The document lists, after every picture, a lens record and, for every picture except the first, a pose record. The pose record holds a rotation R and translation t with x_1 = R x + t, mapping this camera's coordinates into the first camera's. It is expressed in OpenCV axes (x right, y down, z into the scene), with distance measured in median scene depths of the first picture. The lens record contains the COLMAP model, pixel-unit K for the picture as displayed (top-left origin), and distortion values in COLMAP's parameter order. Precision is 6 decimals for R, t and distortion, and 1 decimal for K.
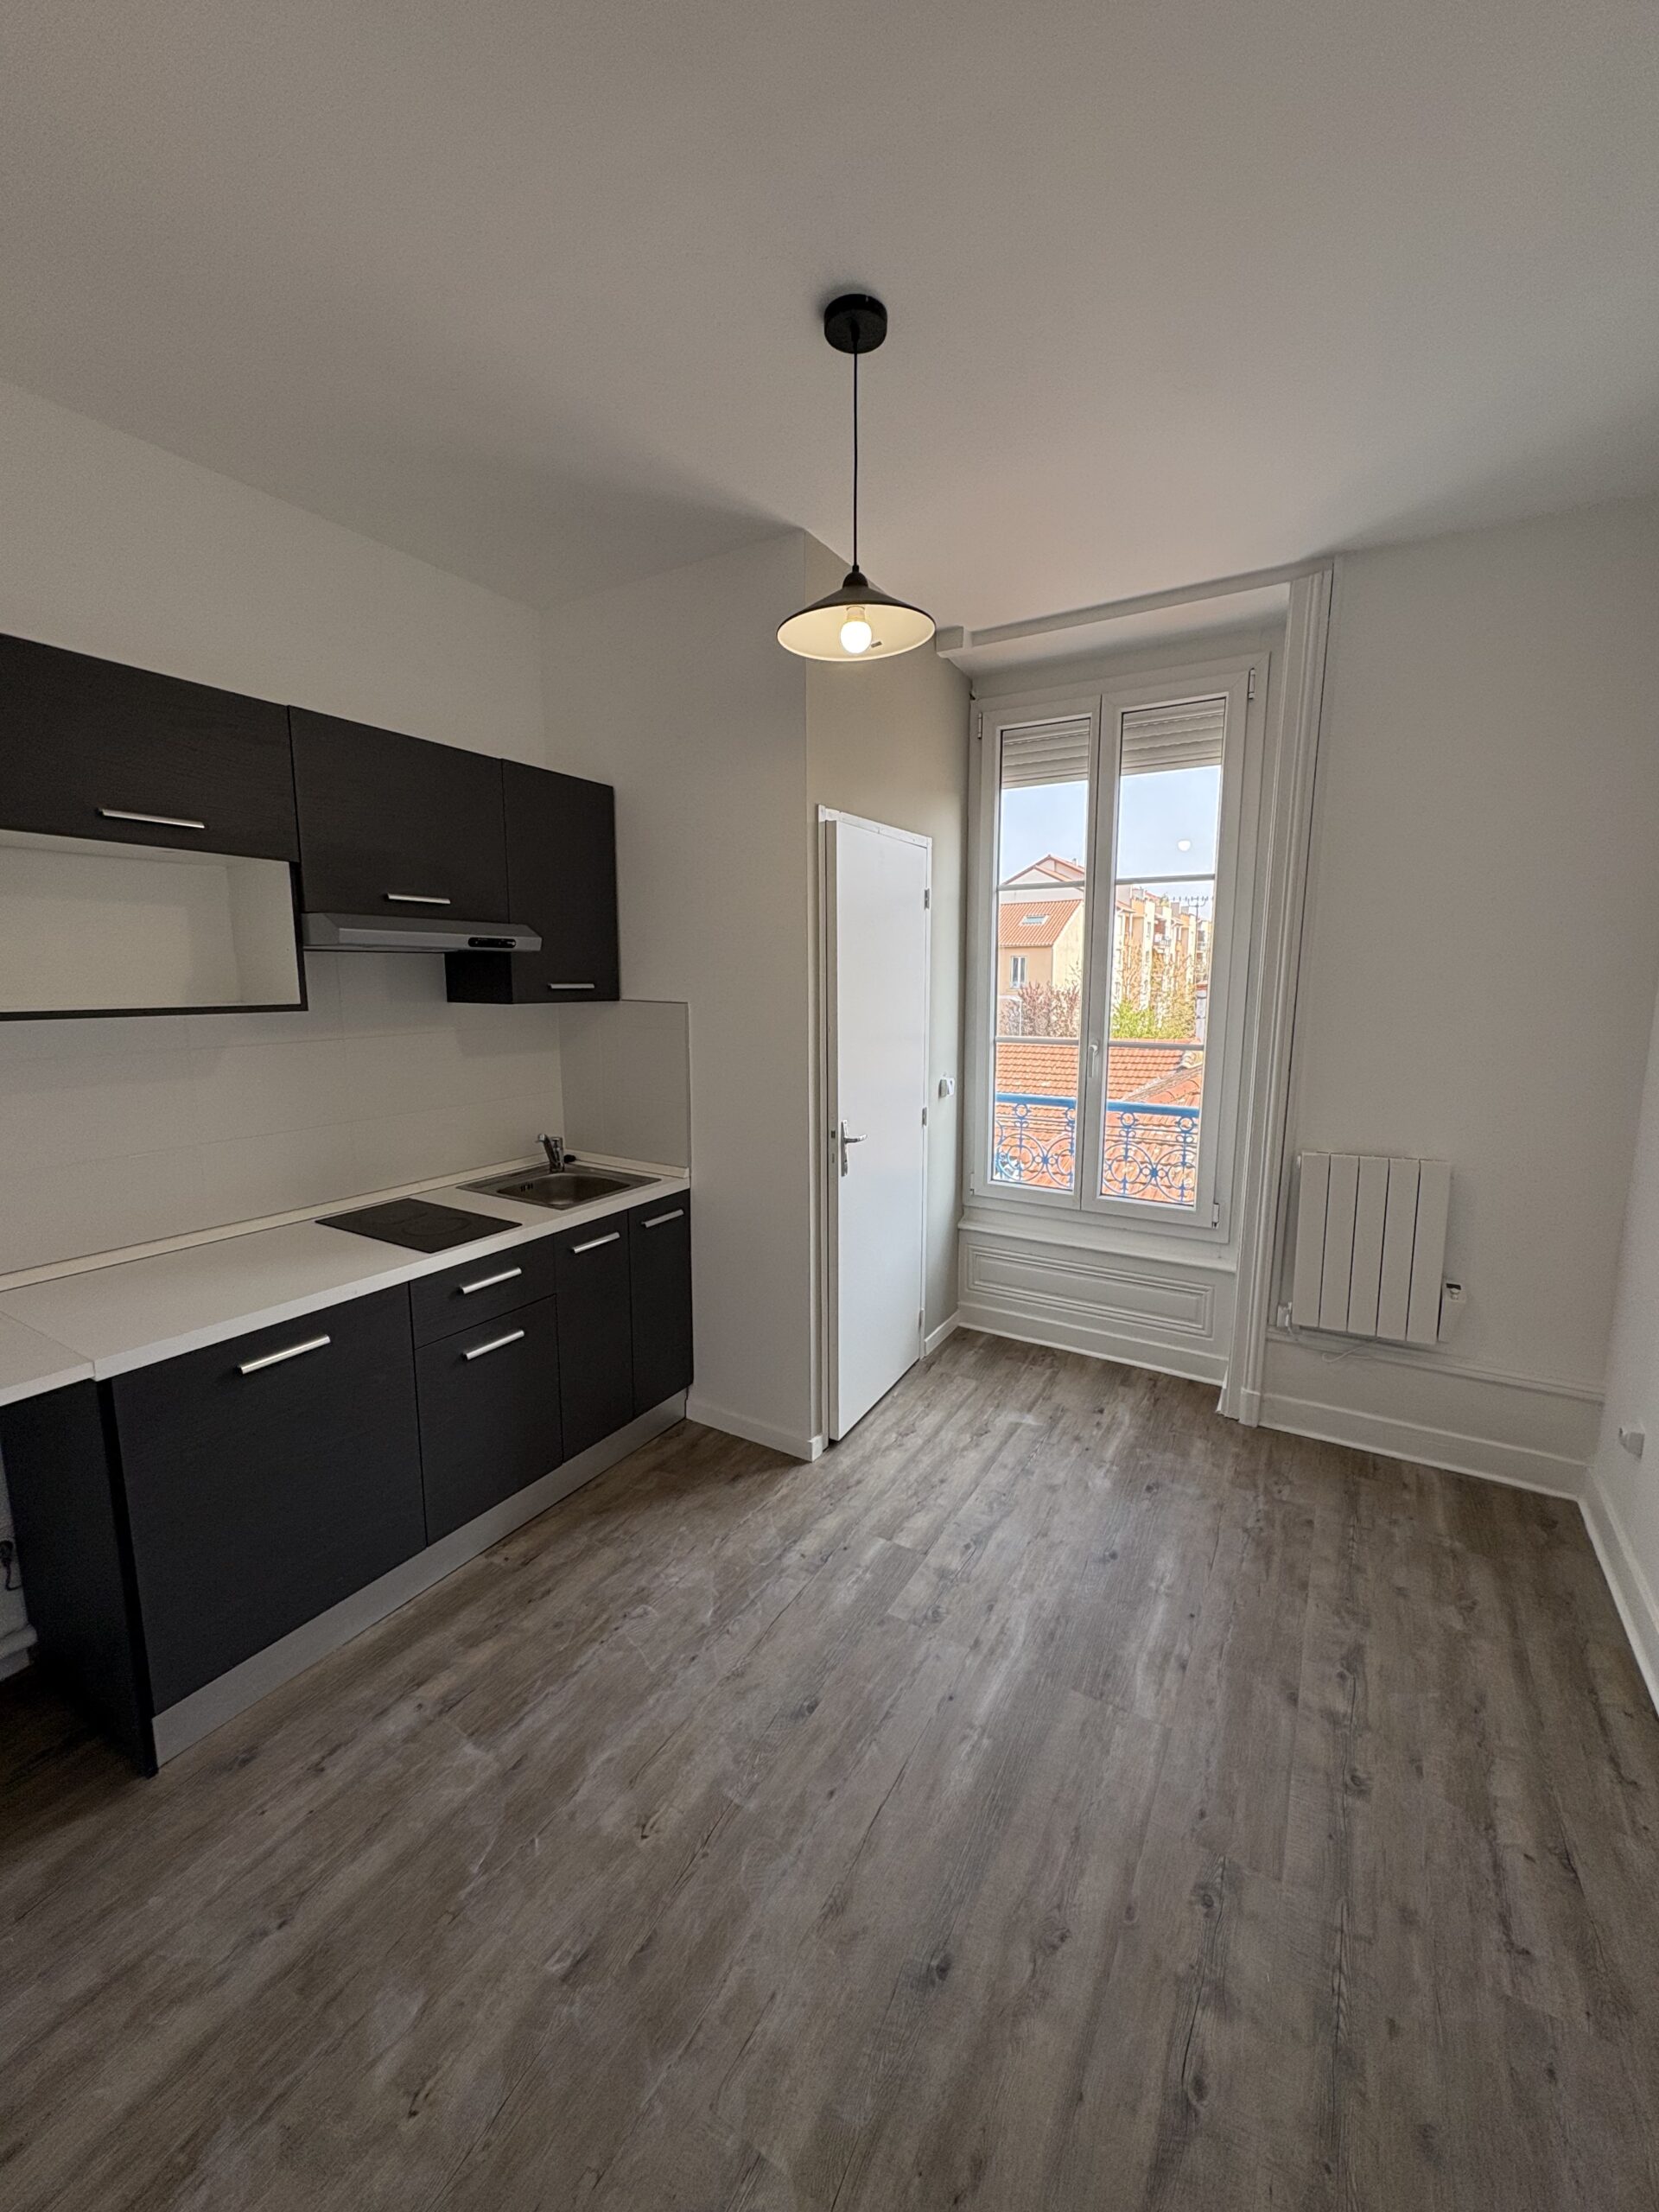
lens RADIAL K [[877.5, 0, 827.0], [0, 877.5, 1108.5], [0, 0, 1]] dist [-0.000885, 0.000746]
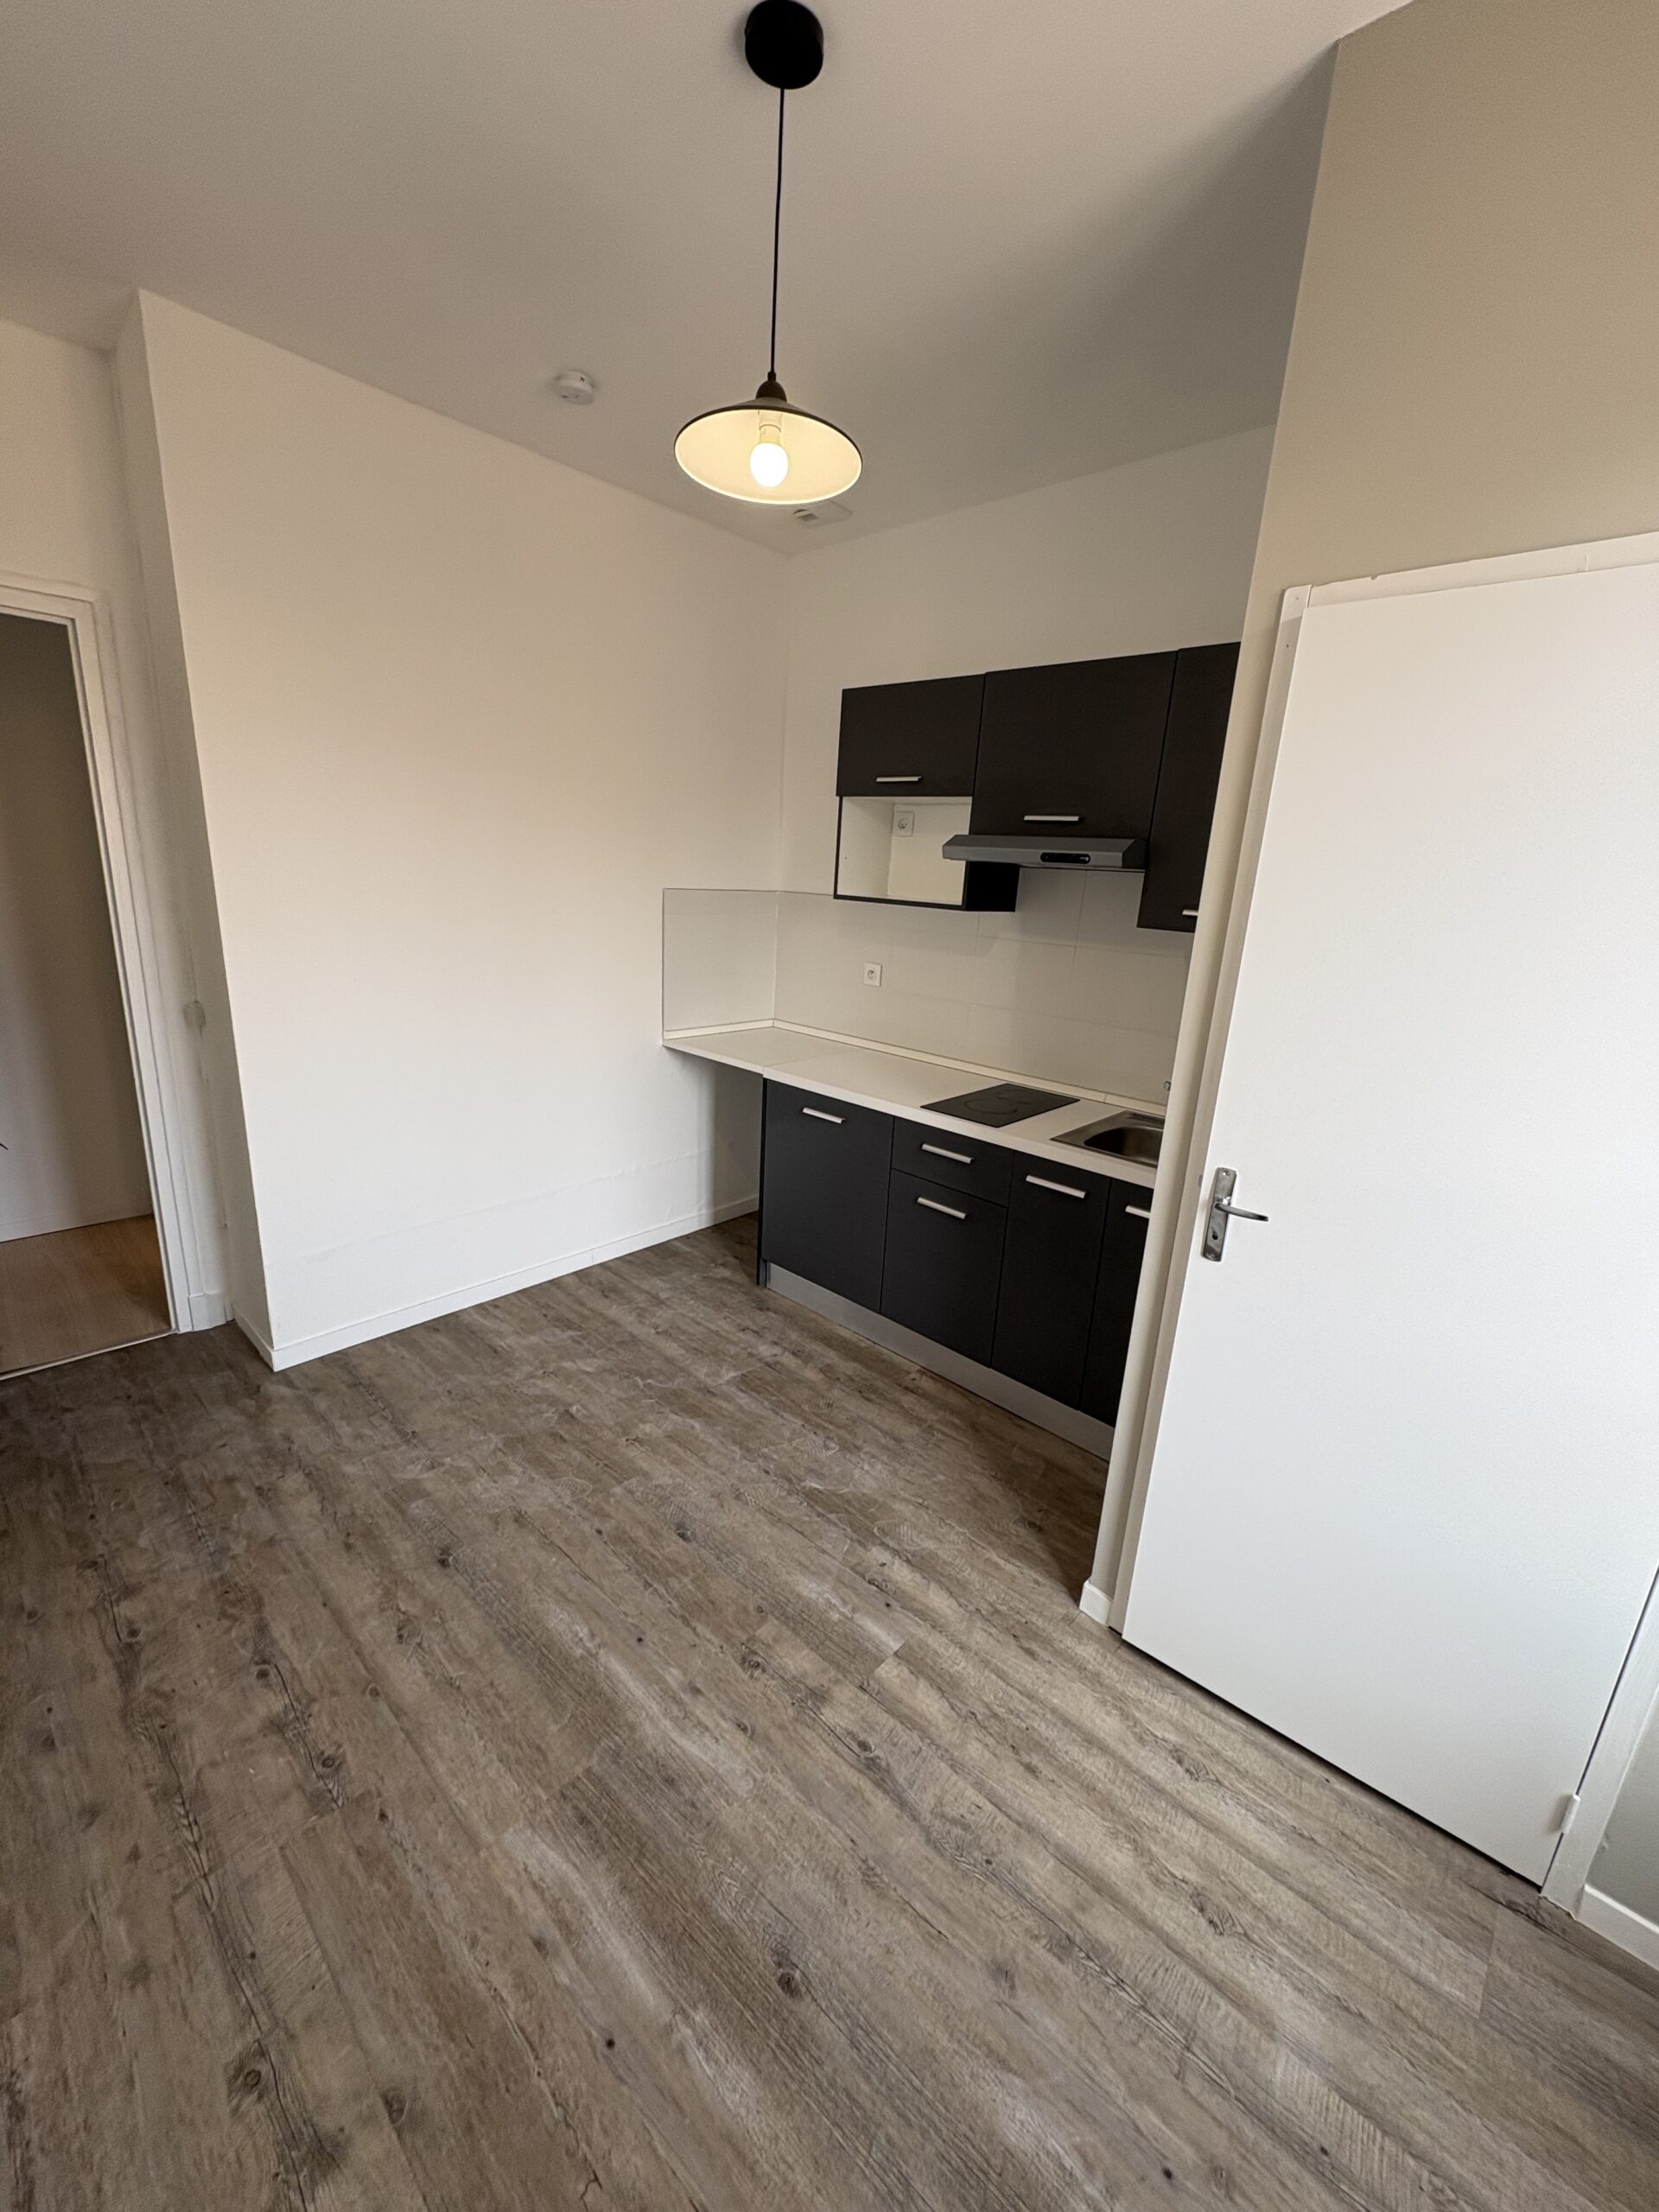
lens RADIAL K [[877.5, 0, 834.4], [0, 877.5, 1112.5], [0, 0, 1]] dist [-0.000885, 0.000746]
pose [[-0.207756, 0.248946, -0.945972, 0.774095], [-0.208043, 0.933702, 0.291408, -0.171115], [0.955801, 0.257345, -0.142191, 1.071821]]
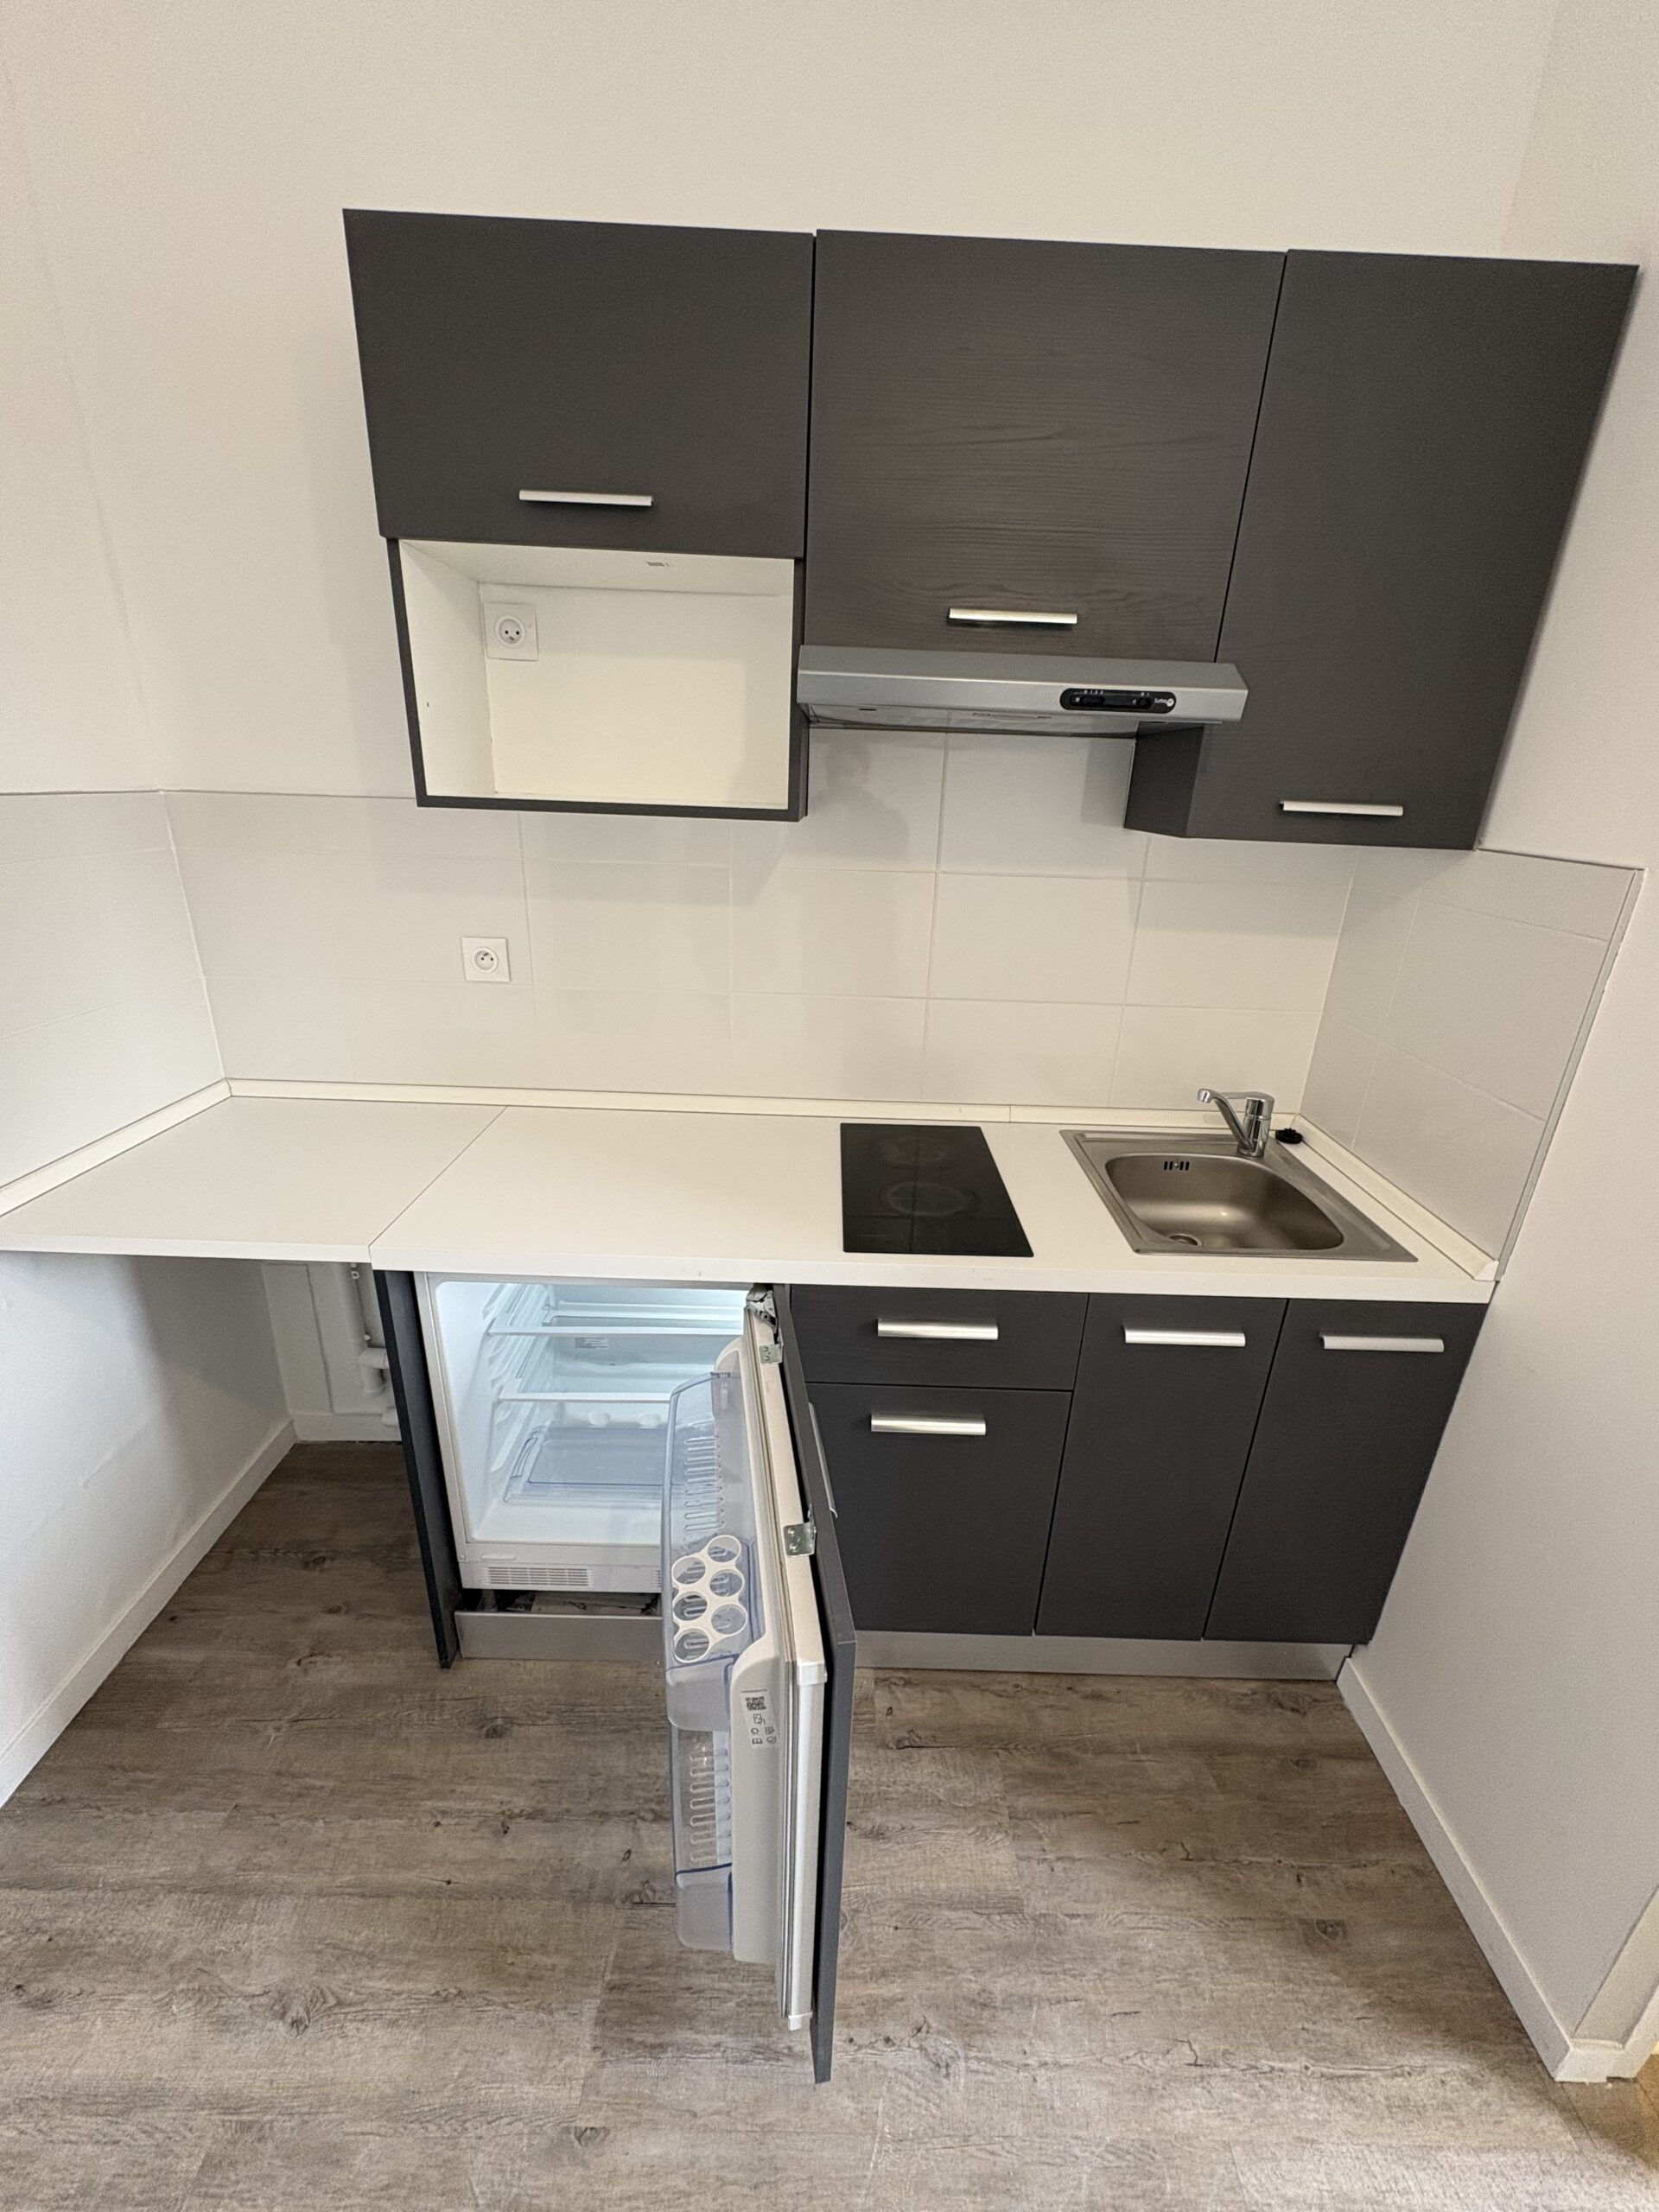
lens RADIAL K [[877.5, 0, 834.2], [0, 877.5, 1107.3], [0, 0, 1]] dist [-0.000885, 0.000746]
pose [[0.512438, 0.315268, -0.798757, -0.007328], [-0.166357, 0.948993, 0.267840, -0.089024], [0.842456, -0.004373, 0.538747, 0.676511]]
